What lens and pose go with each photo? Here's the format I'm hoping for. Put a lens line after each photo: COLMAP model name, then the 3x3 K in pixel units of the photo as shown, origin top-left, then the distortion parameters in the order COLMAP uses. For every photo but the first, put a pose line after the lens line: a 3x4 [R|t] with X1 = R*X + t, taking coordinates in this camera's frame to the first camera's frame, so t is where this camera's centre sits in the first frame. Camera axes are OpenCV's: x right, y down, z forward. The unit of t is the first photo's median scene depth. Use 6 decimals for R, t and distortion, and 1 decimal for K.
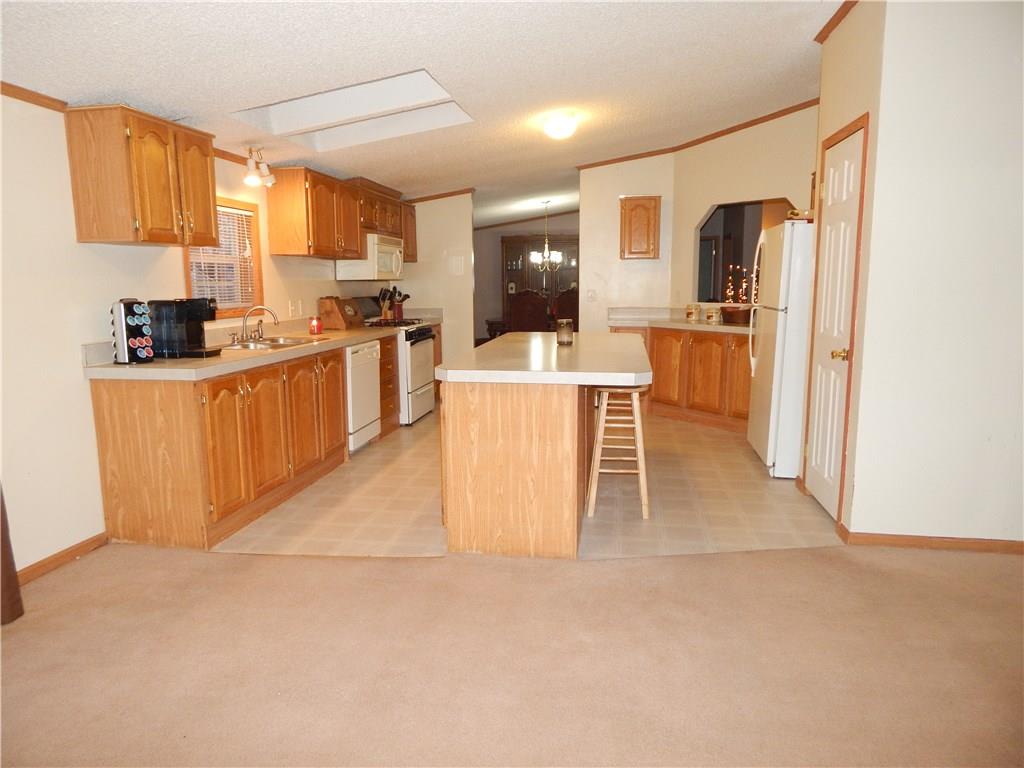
lens RADIAL K [[672.3, 0, 511.0], [0, 672.3, 384.3], [0, 0, 1]] dist [0.001768, 0.003946]
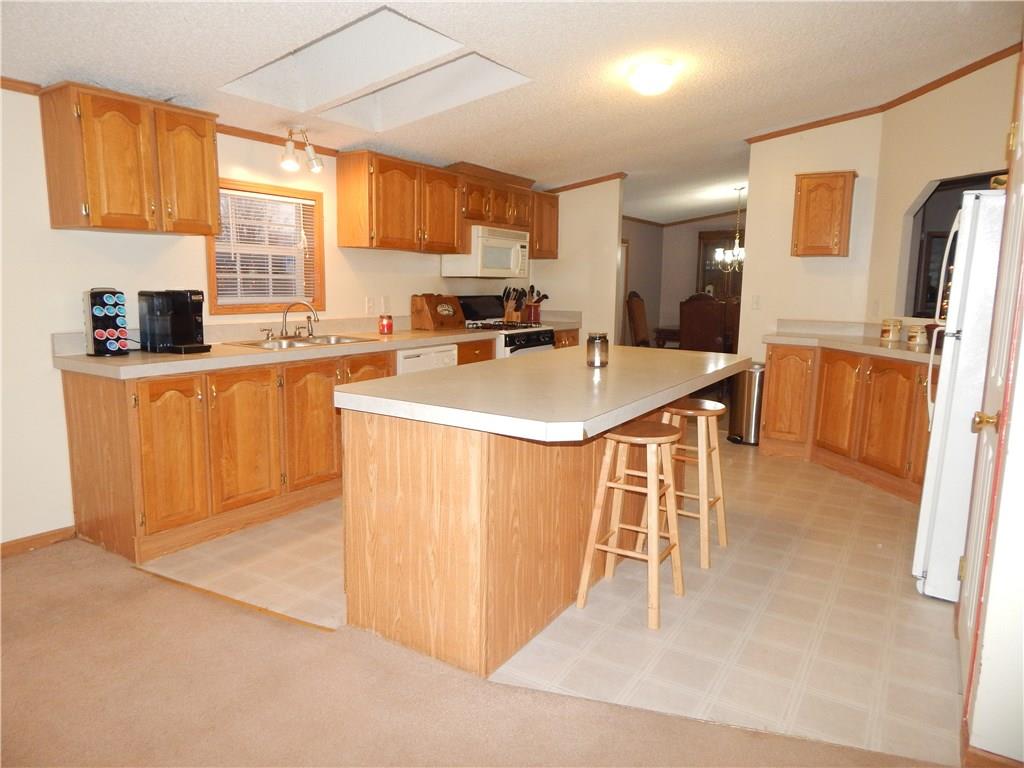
lens RADIAL K [[672.3, 0, 512.4], [0, 672.3, 382.6], [0, 0, 1]] dist [0.001768, 0.003946]
pose [[0.920283, 0.078607, -0.383276, 0.284045], [-0.080385, 0.996699, 0.011404, -0.041671], [0.382907, 0.020315, 0.923564, 0.279663]]
